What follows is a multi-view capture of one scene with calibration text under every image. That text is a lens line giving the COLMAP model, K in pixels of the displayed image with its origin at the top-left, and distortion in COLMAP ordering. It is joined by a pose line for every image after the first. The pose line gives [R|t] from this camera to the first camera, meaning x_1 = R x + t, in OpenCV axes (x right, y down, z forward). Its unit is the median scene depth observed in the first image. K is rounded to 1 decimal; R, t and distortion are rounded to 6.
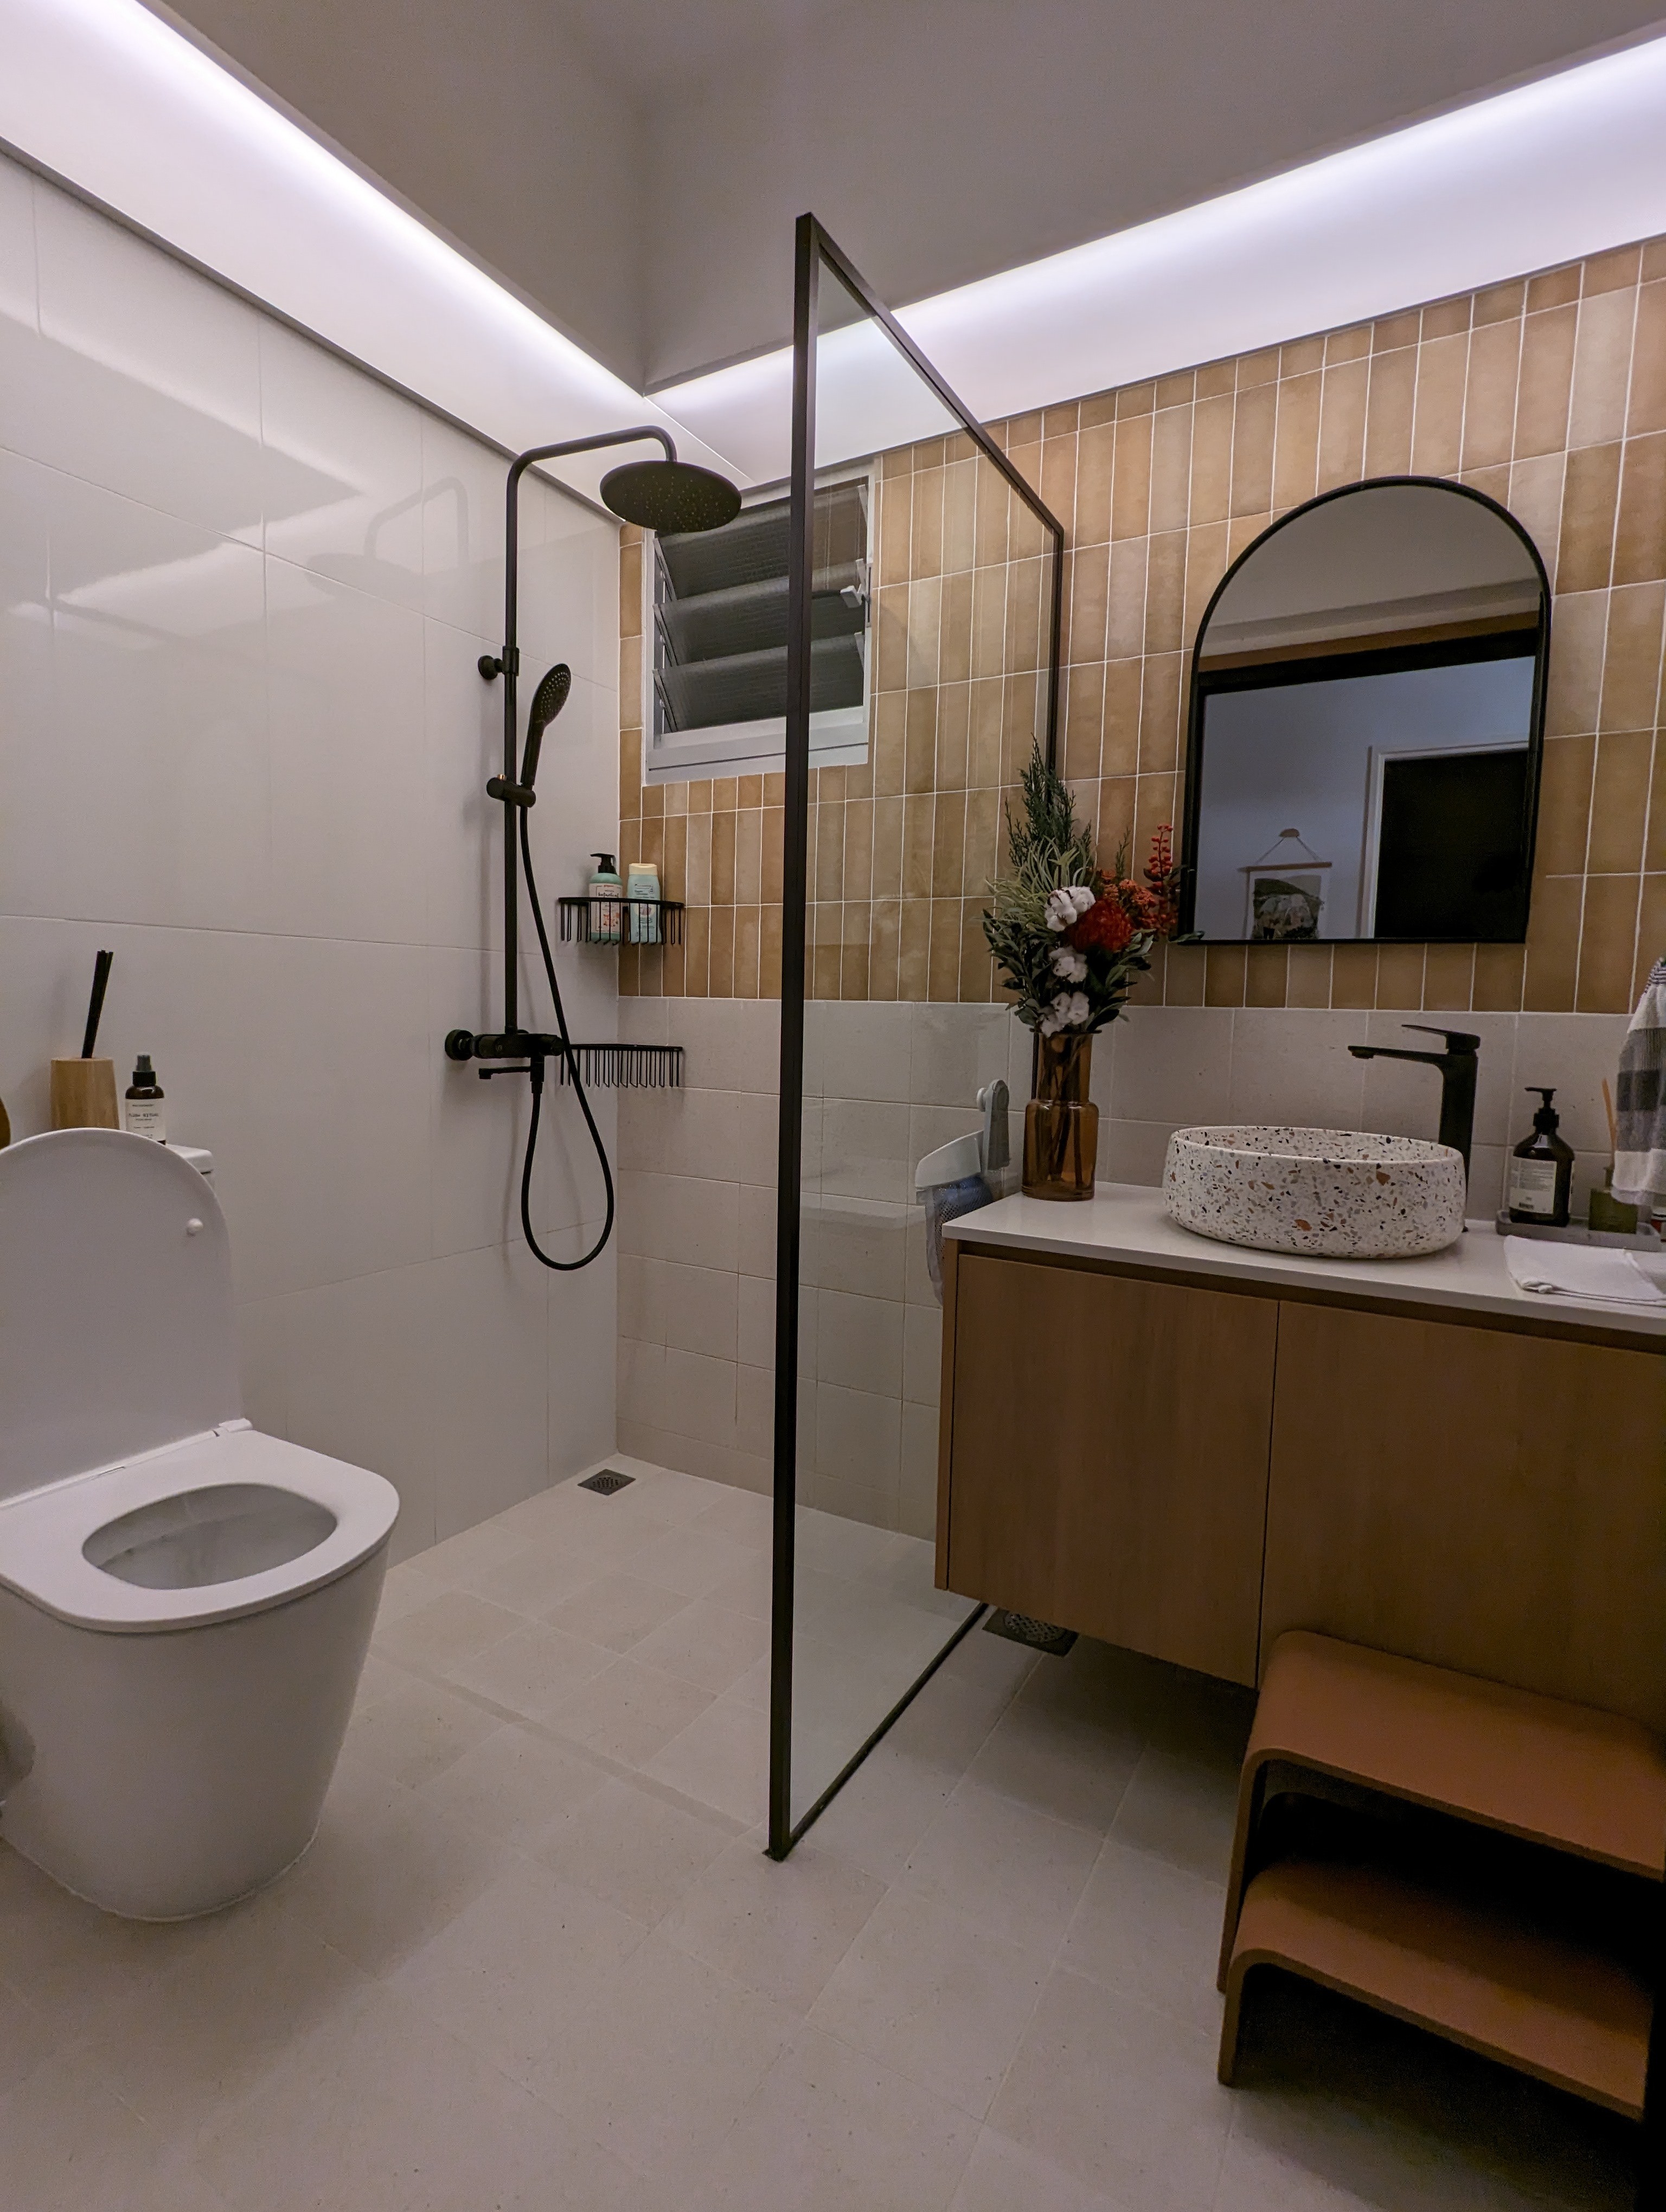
lens RADIAL K [[1048.4, 0, 833.0], [0, 1048.4, 1106.0], [0, 0, 1]] dist [-0.017587, 0.009216]
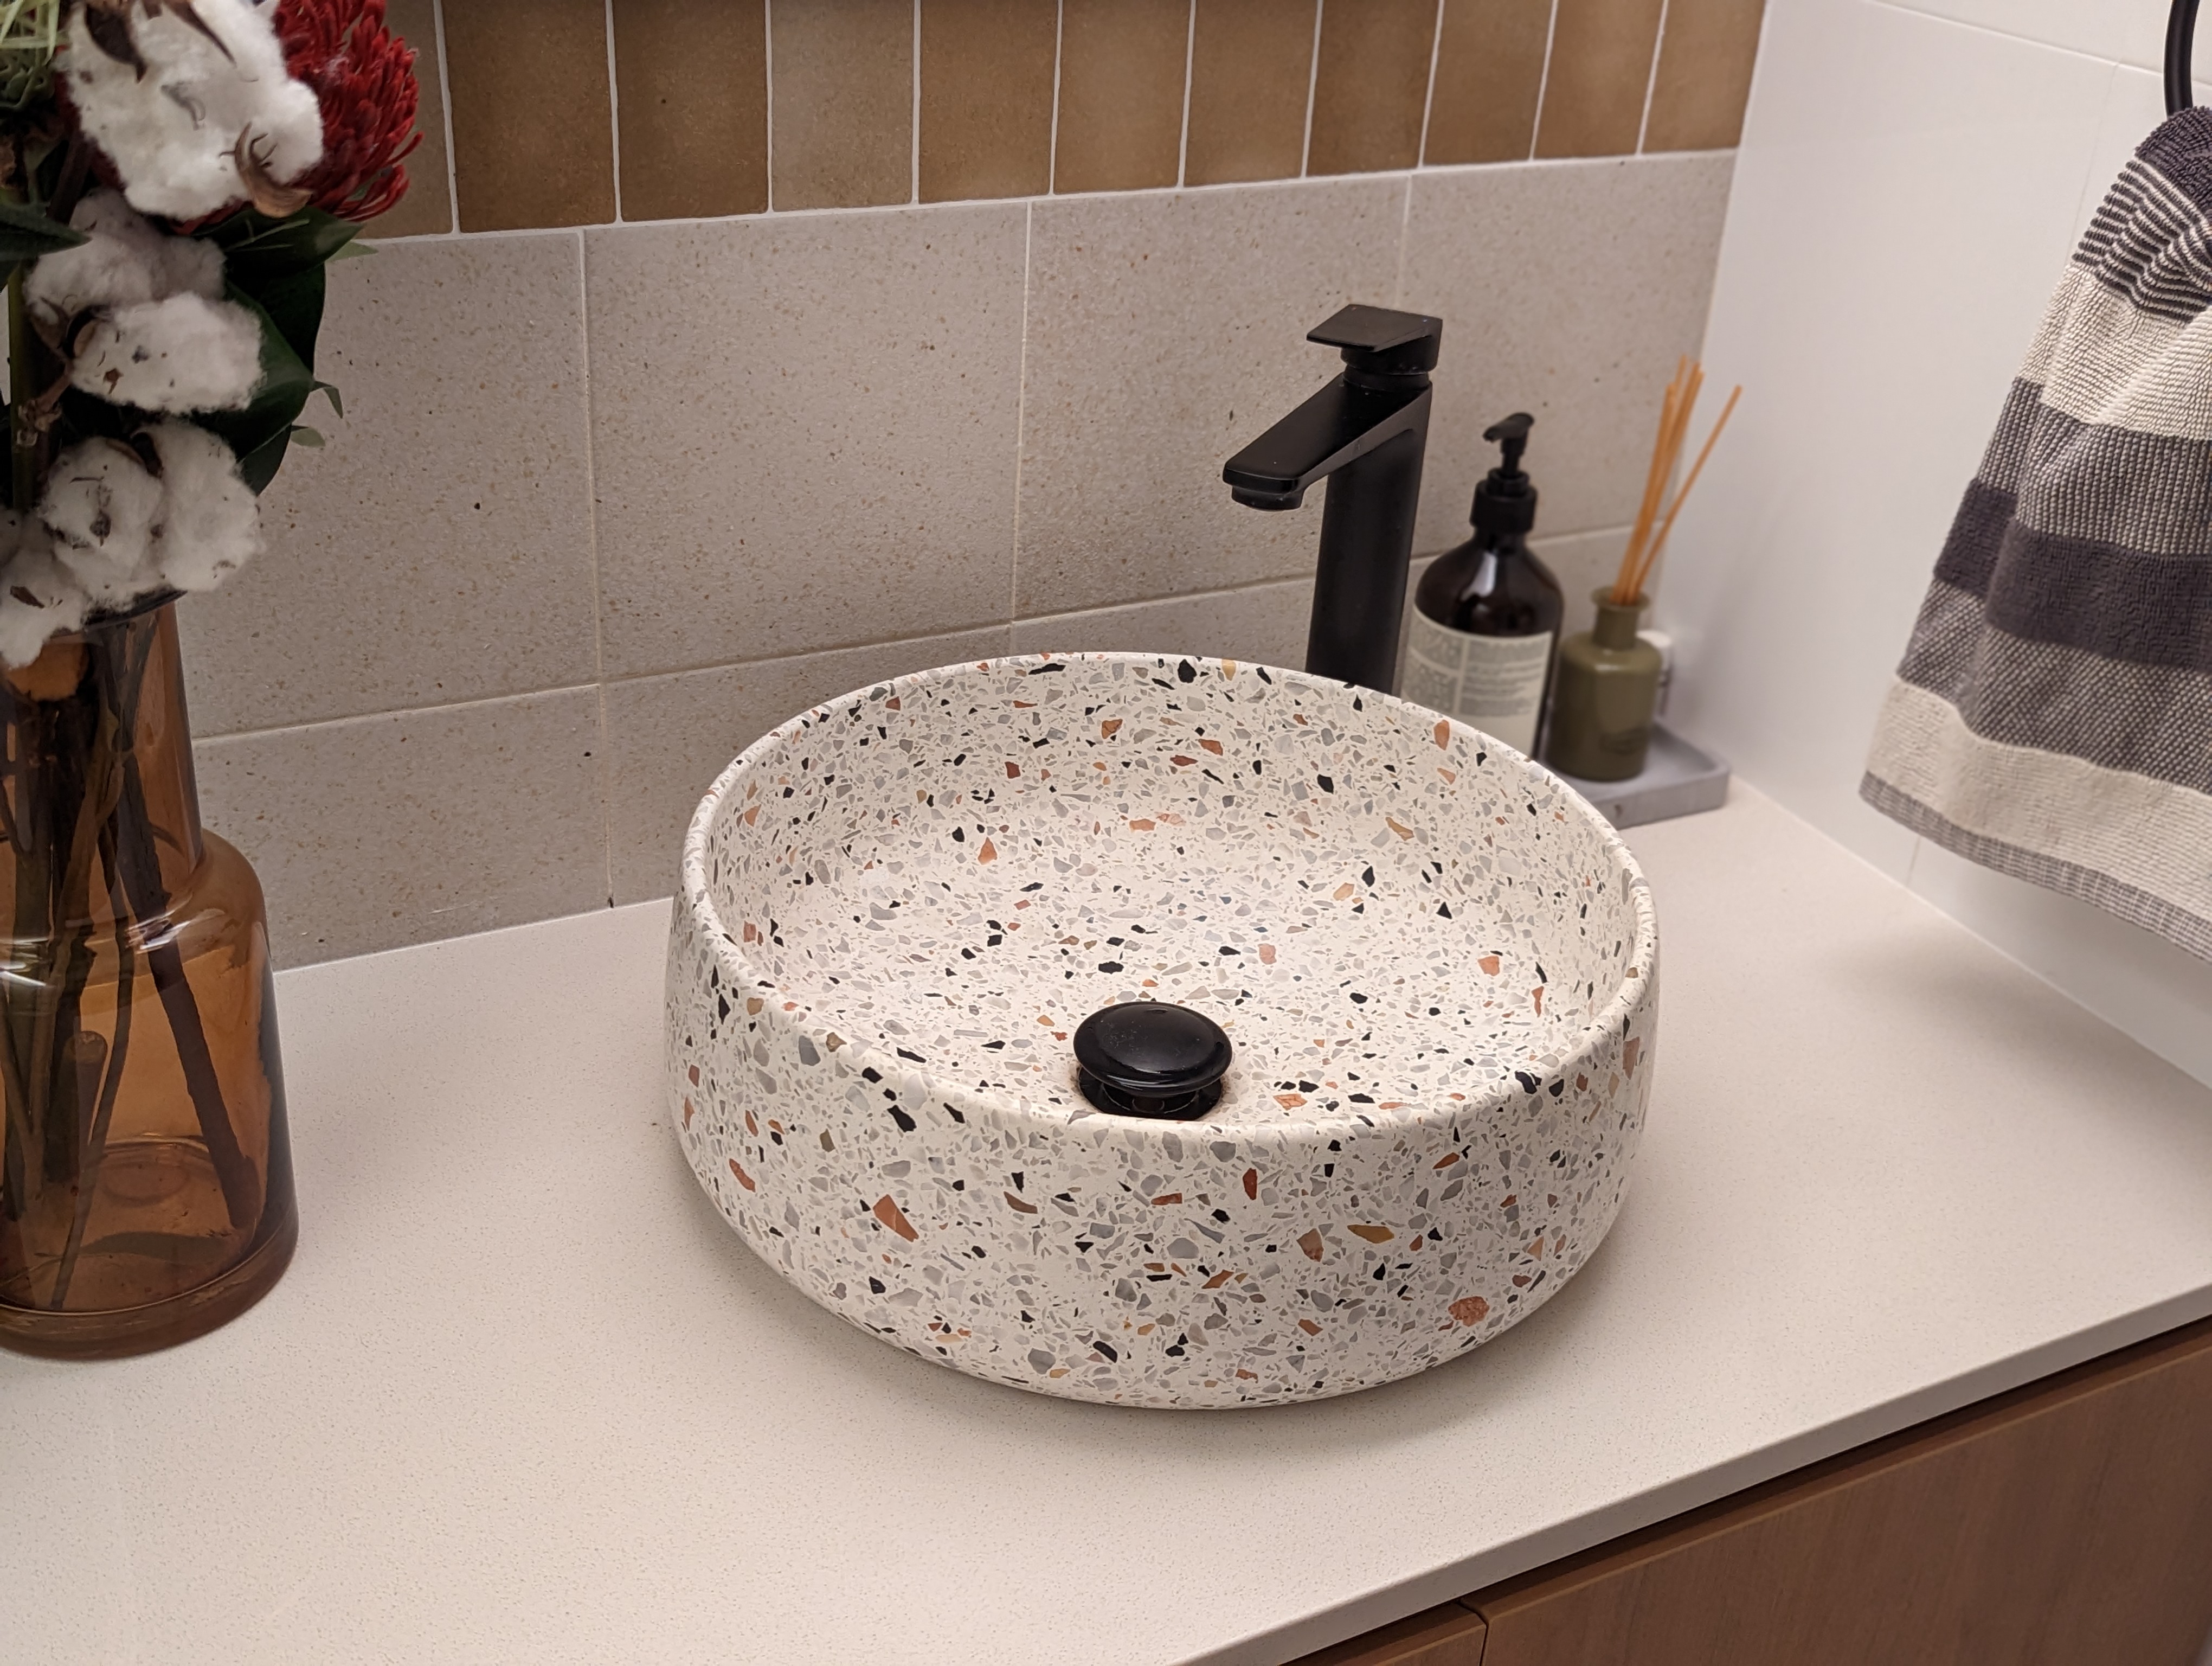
lens RADIAL K [[2370.9, 0, 1106.0], [0, 2370.9, 833.0], [0, 0, 1]] dist [0.155303, -0.555523]
pose [[0.532258, -0.393942, 0.749340, -0.020376], [0.027395, 0.892687, 0.449844, -0.251827], [-0.846139, -0.218905, 0.485932, 0.711311]]
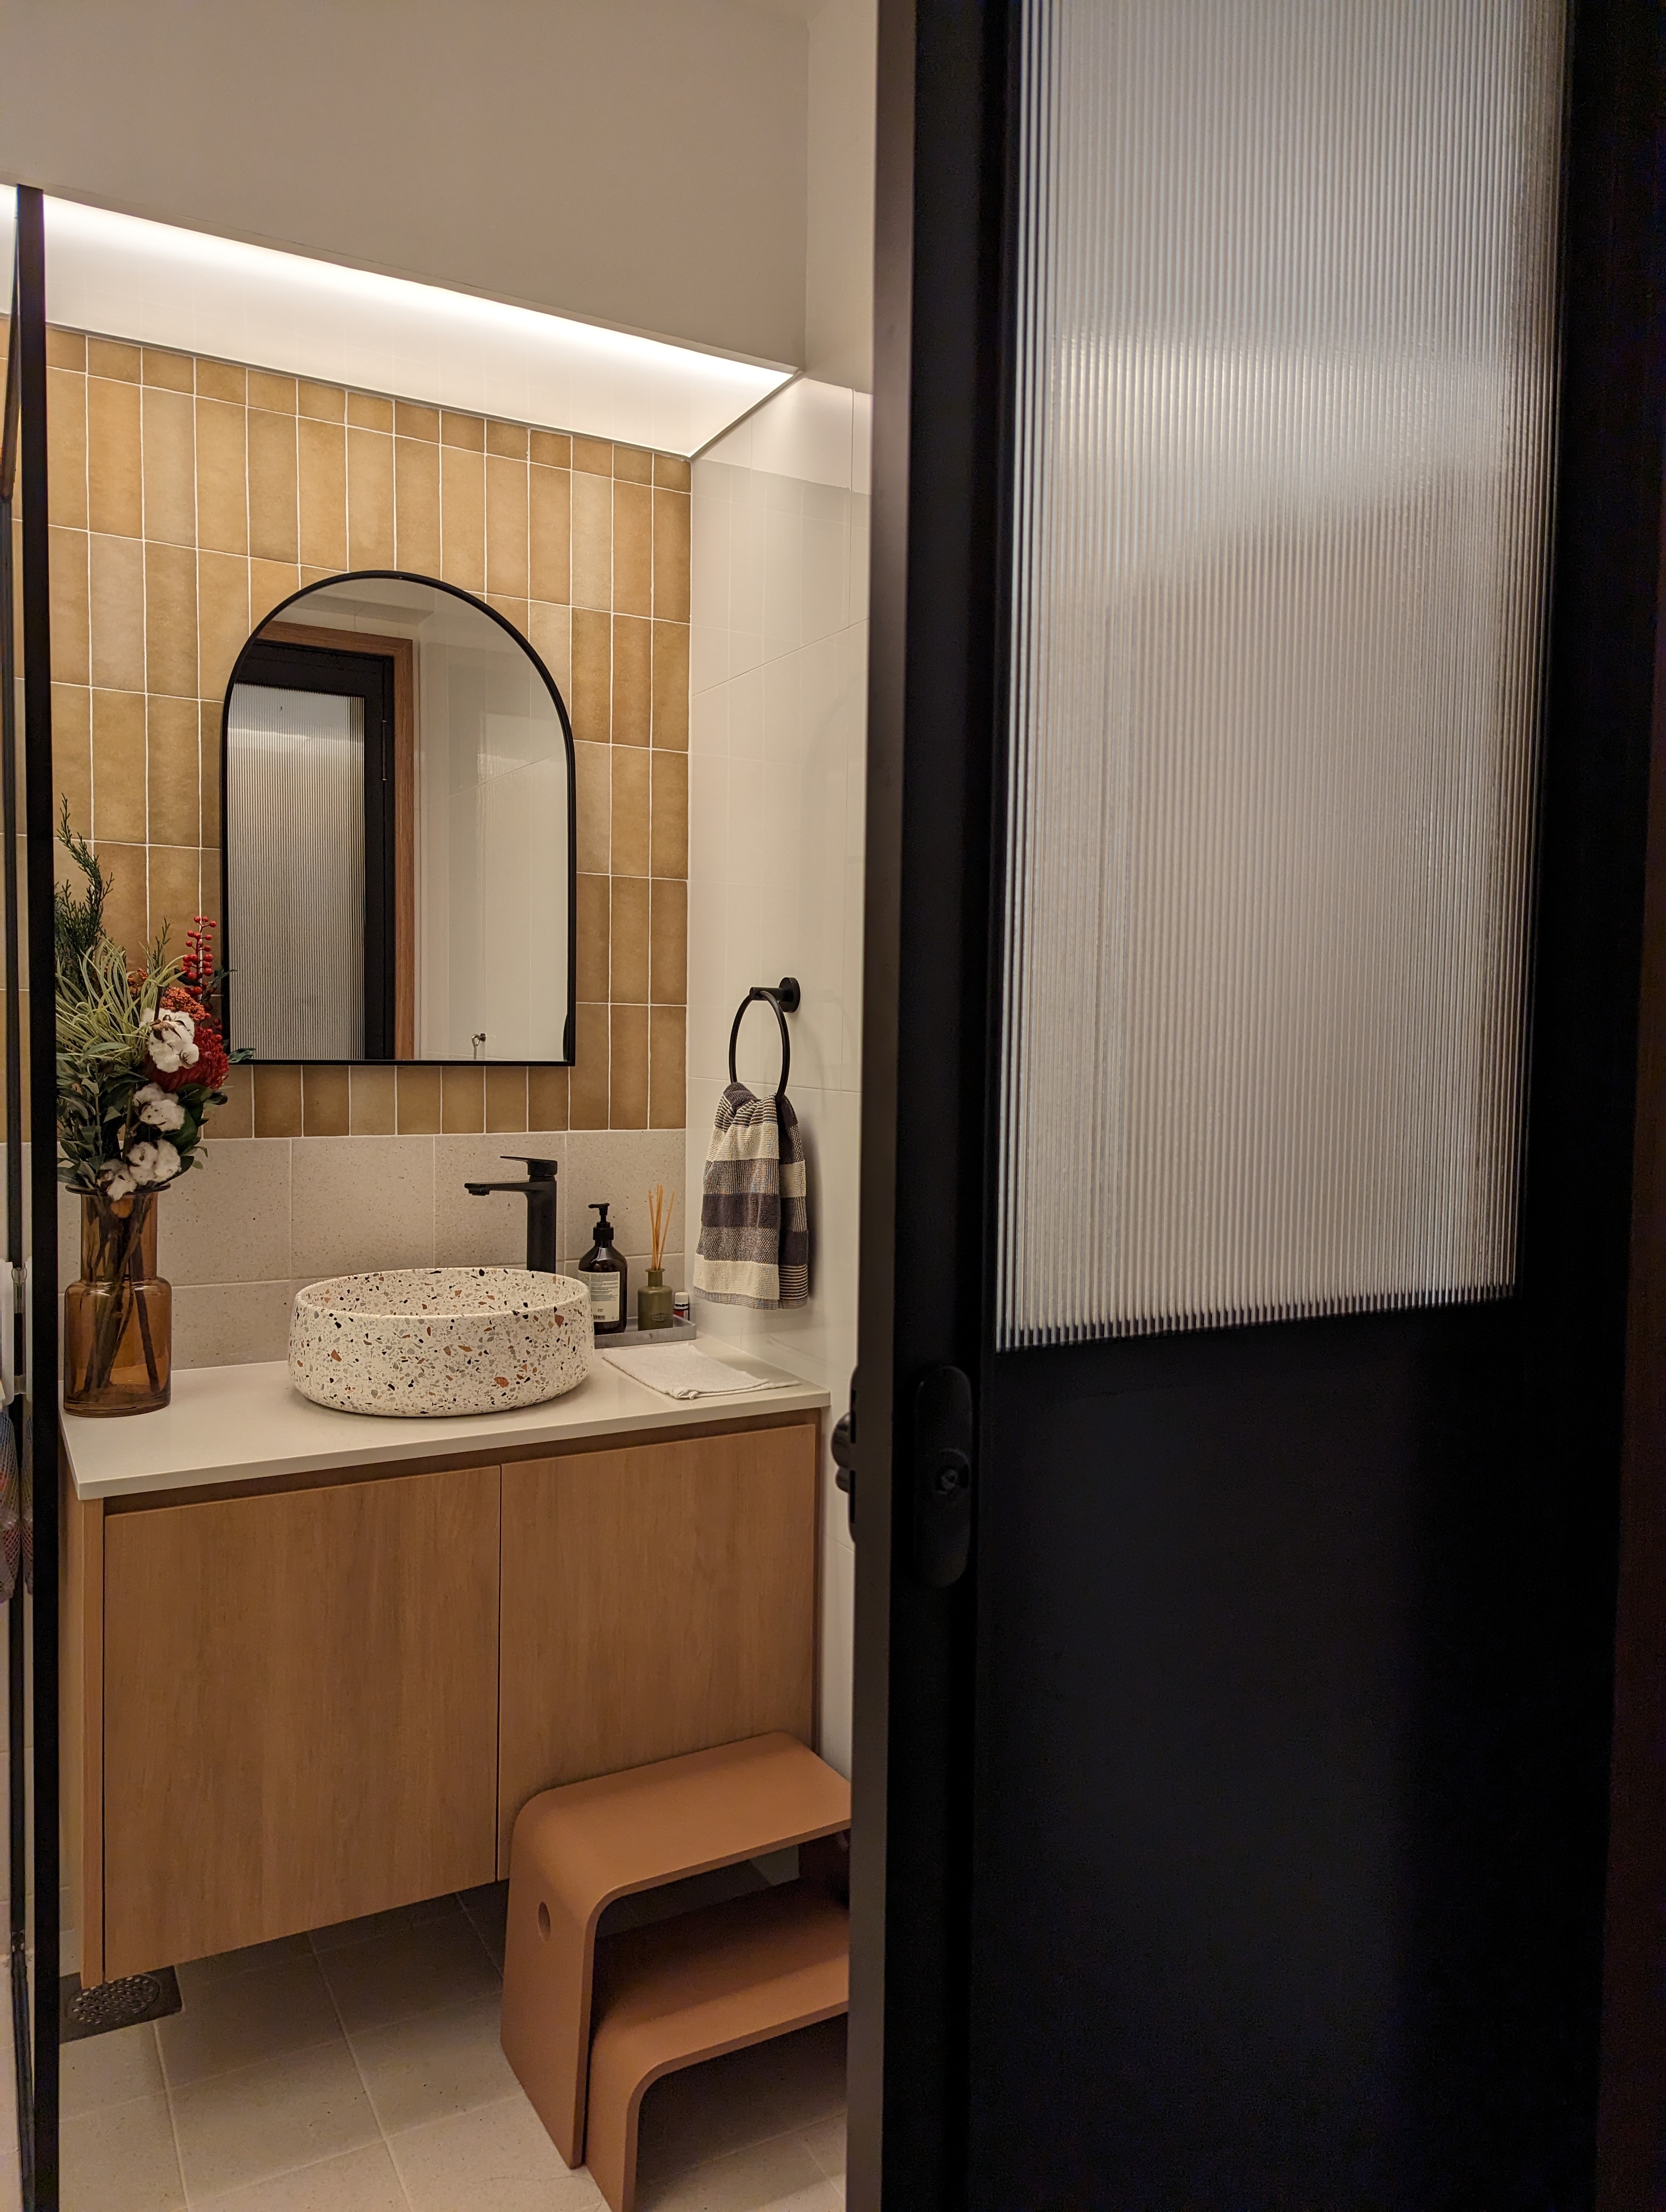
lens RADIAL K [[1568.4, 0, 833.0], [0, 1568.4, 1106.0], [0, 0, 1]] dist [0.068676, -0.107944]
pose [[0.512968, -0.058596, 0.856405, -0.566093], [0.075866, 0.996858, 0.022763, -0.136082], [-0.855049, 0.053296, 0.515802, -0.035021]]
